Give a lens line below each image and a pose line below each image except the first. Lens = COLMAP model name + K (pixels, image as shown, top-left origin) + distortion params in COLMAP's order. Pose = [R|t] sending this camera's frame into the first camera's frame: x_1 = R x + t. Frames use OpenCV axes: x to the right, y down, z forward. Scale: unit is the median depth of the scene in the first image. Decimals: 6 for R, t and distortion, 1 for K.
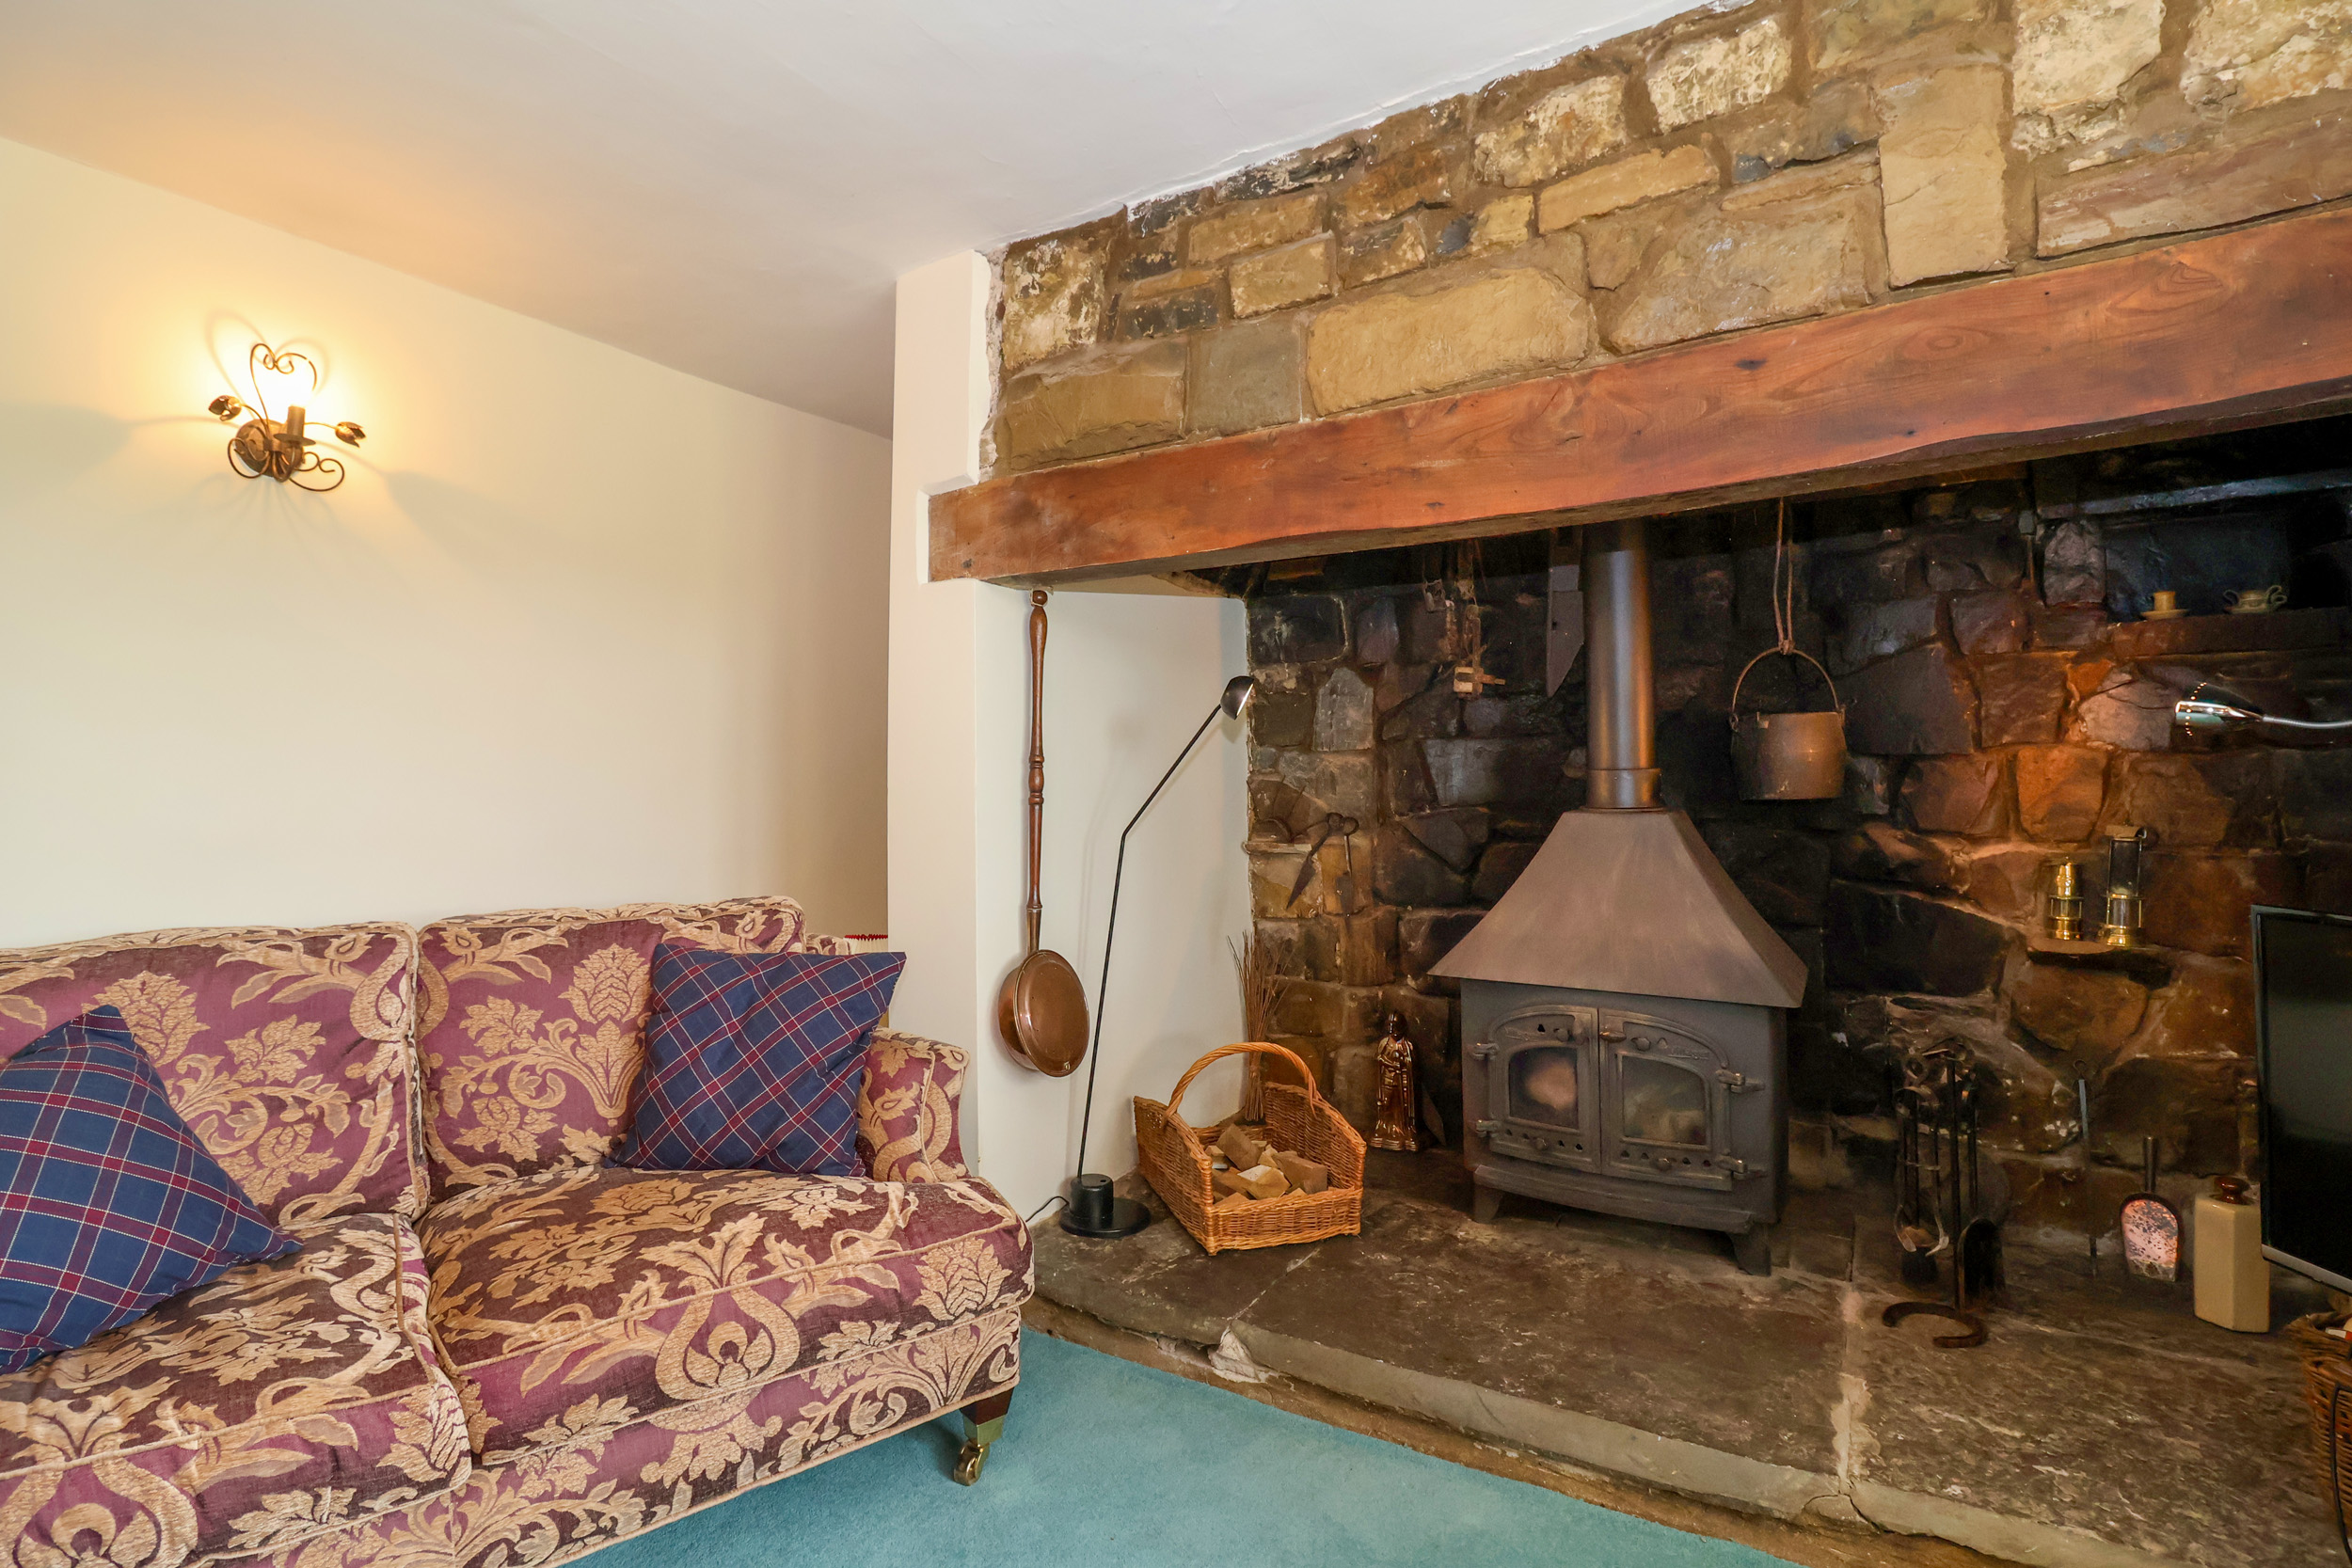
lens RADIAL K [[1101.6, 0, 1192.7], [0, 1101.6, 753.0], [0, 0, 1]] dist [-0.000267, -0.013479]
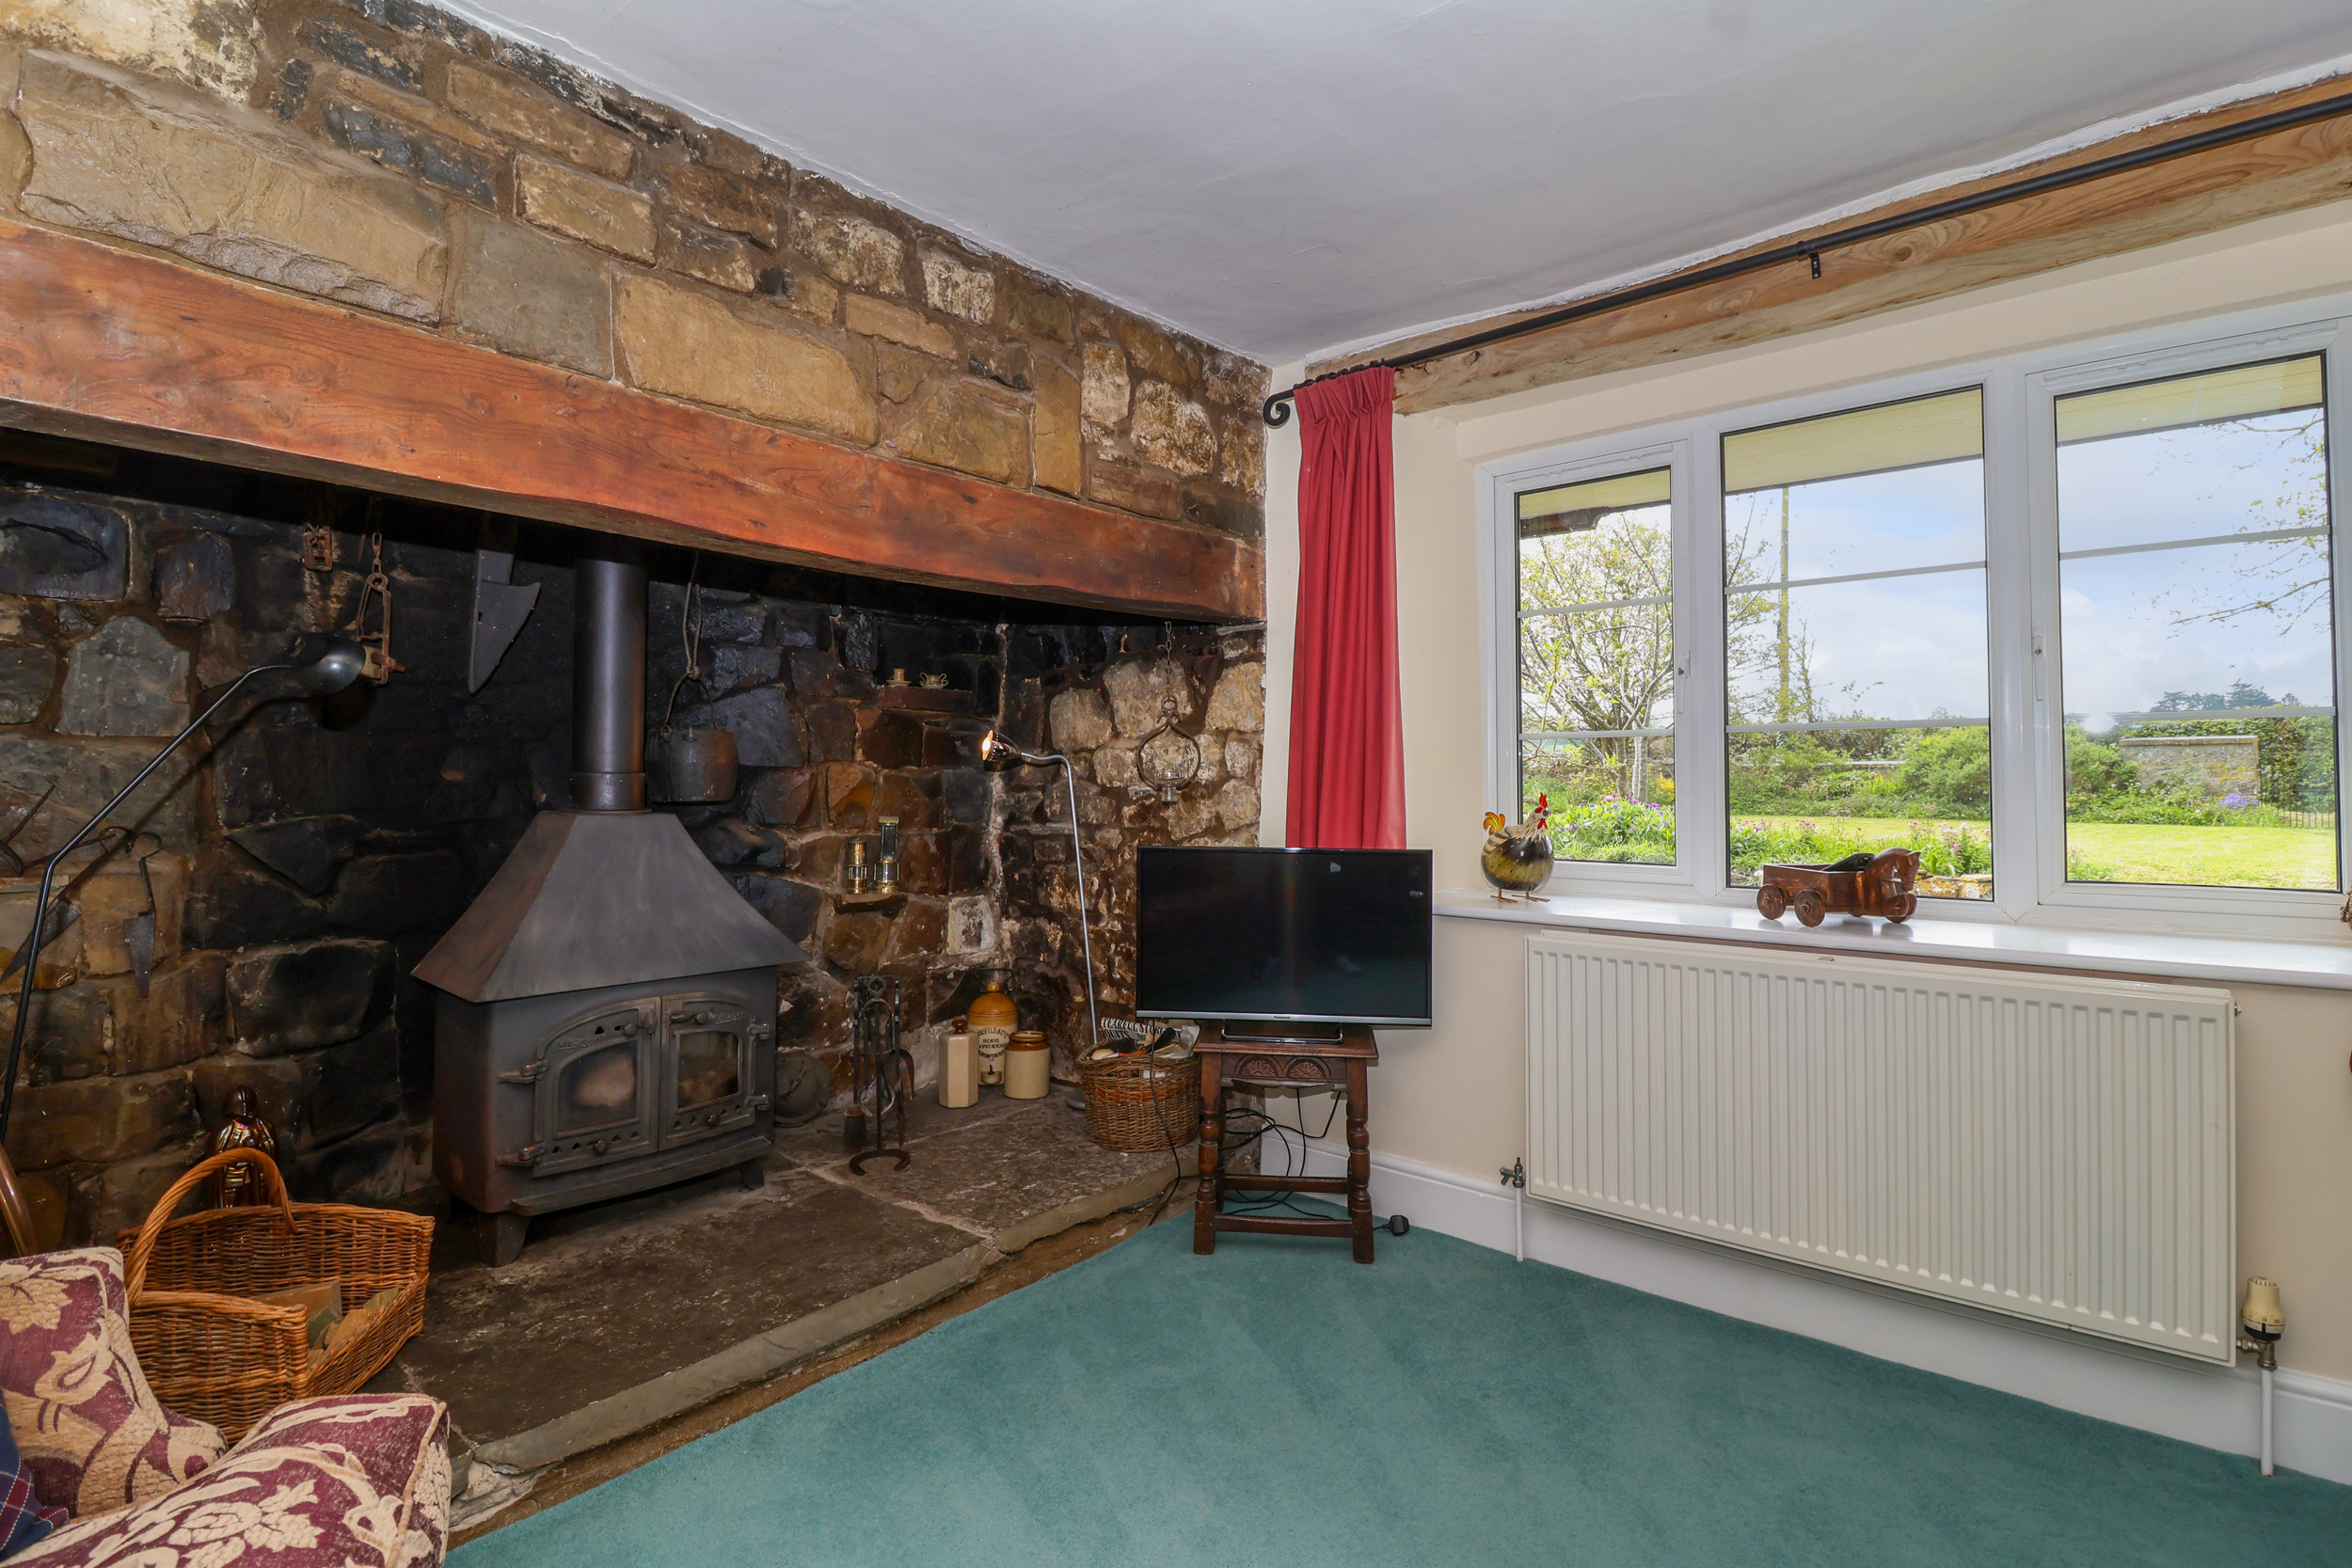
lens RADIAL K [[1084.5, 0, 1194.0], [0, 1084.5, 754.2], [0, 0, 1]] dist [-0.000595, -0.015093]
pose [[0.151260, 0.036621, 0.987815, -0.606926], [-0.028171, 0.999067, -0.032724, 0.017105], [-0.988093, -0.022878, 0.152150, 0.337405]]
